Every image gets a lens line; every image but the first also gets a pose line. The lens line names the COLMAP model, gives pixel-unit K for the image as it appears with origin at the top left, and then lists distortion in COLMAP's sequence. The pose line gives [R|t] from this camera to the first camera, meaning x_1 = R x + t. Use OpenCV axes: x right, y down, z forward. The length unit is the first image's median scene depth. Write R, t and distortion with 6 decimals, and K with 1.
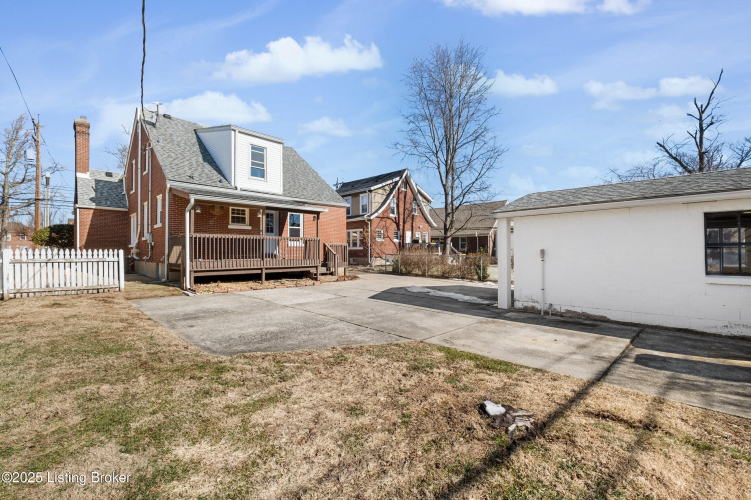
lens RADIAL K [[327.6, 0, 375.5], [0, 327.6, 250.0], [0, 0, 1]] dist [-0.000874, -0.001401]
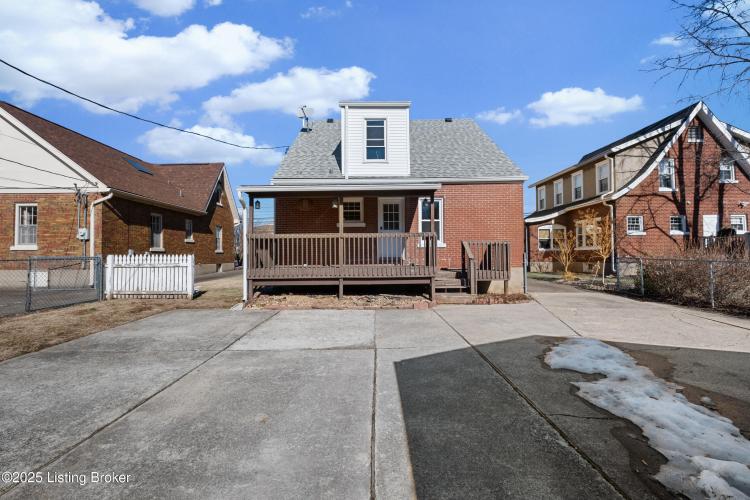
lens RADIAL K [[327.2, 0, 375.0], [0, 327.2, 250.0], [0, 0, 1]] dist [-0.000874, -0.001401]
pose [[0.706613, -0.020728, -0.707296, 0.100930], [0.013627, 0.999784, -0.015686, 0.002777], [0.707469, 0.001446, 0.706743, 0.251207]]
